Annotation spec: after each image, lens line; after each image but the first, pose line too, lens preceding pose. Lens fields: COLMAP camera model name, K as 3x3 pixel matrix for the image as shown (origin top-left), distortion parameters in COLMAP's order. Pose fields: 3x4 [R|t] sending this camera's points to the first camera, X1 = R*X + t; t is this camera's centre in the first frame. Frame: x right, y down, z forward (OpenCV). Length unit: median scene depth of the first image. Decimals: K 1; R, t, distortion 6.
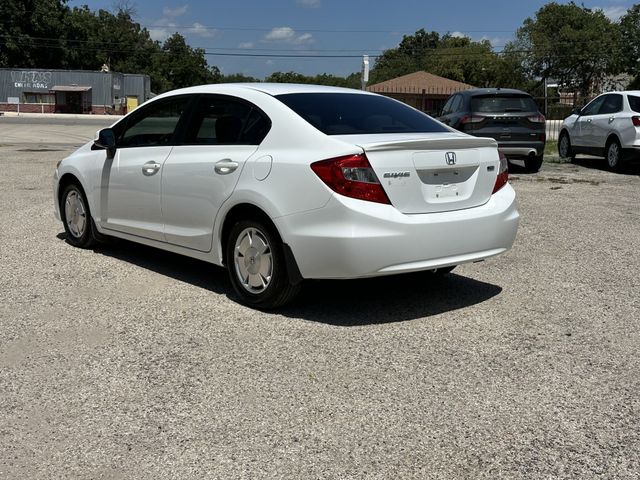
lens RADIAL K [[778.7, 0, 318.4], [0, 778.7, 237.0], [0, 0, 1]] dist [0.074632, 0.000000]
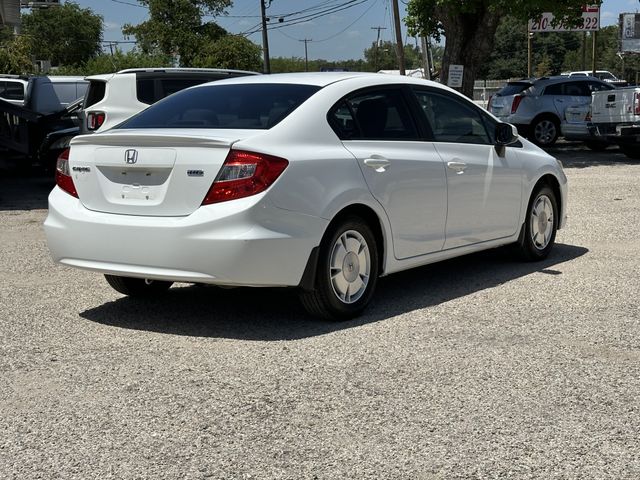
lens RADIAL K [[1078.5, 0, 319.0], [0, 1078.5, 240.8], [0, 0, 1]] dist [0.180046, 0.000000]
pose [[0.249669, 0.109822, -0.962083, 1.457927], [-0.139083, 0.987313, 0.076609, -0.132439], [0.958291, 0.114682, 0.261776, 0.902719]]
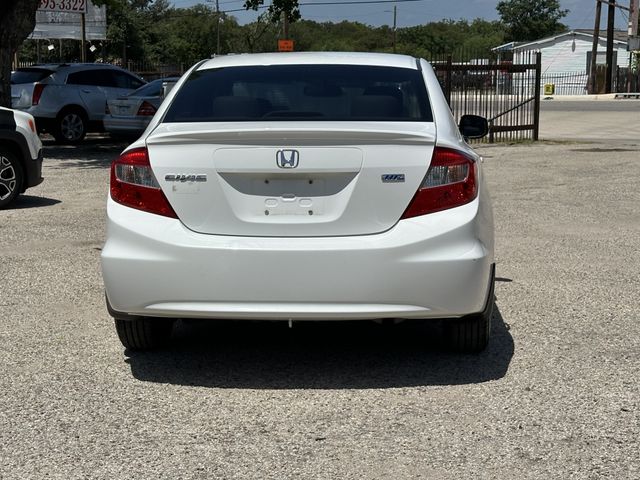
lens RADIAL K [[1242.9, 0, 320.3], [0, 1242.9, 240.4], [0, 0, 1]] dist [0.097015, 0.000000]
pose [[0.714700, 0.073479, -0.695561, 0.958401], [-0.101831, 0.994802, 0.000458, -0.034129], [0.691979, 0.070502, 0.718467, 0.252181]]
